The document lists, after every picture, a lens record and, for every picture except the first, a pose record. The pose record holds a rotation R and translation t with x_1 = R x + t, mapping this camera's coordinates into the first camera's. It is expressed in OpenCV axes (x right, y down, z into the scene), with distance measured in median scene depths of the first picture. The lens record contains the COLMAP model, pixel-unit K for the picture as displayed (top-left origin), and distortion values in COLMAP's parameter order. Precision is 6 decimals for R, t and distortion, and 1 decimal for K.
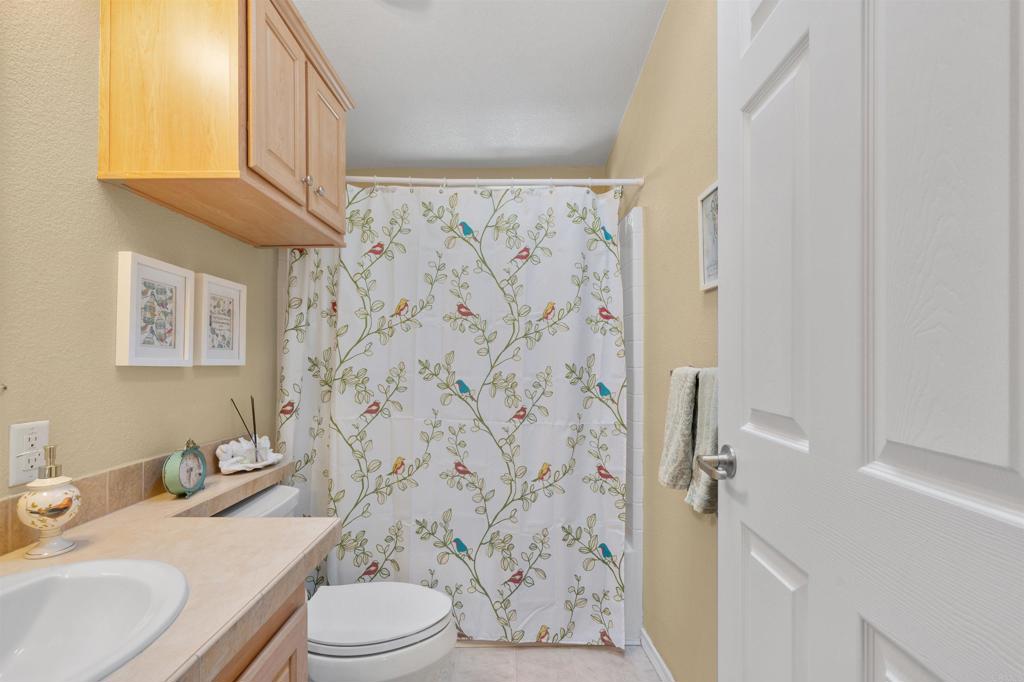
lens RADIAL K [[464.5, 0, 500.4], [0, 464.5, 358.1], [0, 0, 1]] dist [-0.009298, 0.003485]
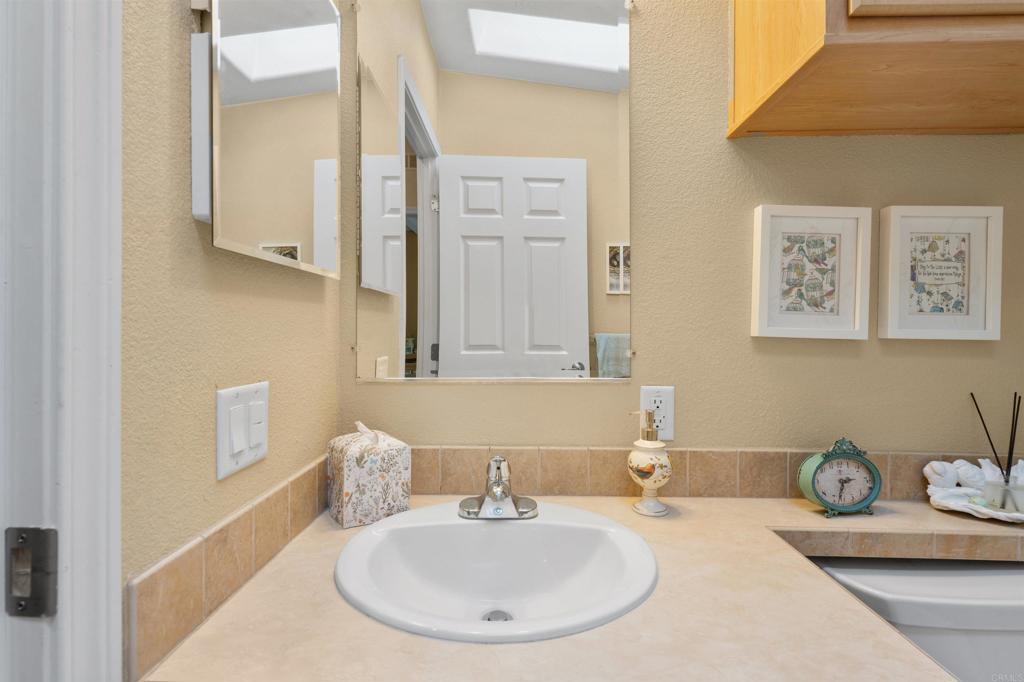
lens RADIAL K [[464.5, 0, 507.7], [0, 464.5, 331.0], [0, 0, 1]] dist [-0.009298, 0.003485]
pose [[-0.011417, 0.001800, -0.999933, 0.065848], [-0.001440, 0.999997, 0.001816, 0.004592], [0.999934, 0.001460, -0.011414, 0.475658]]
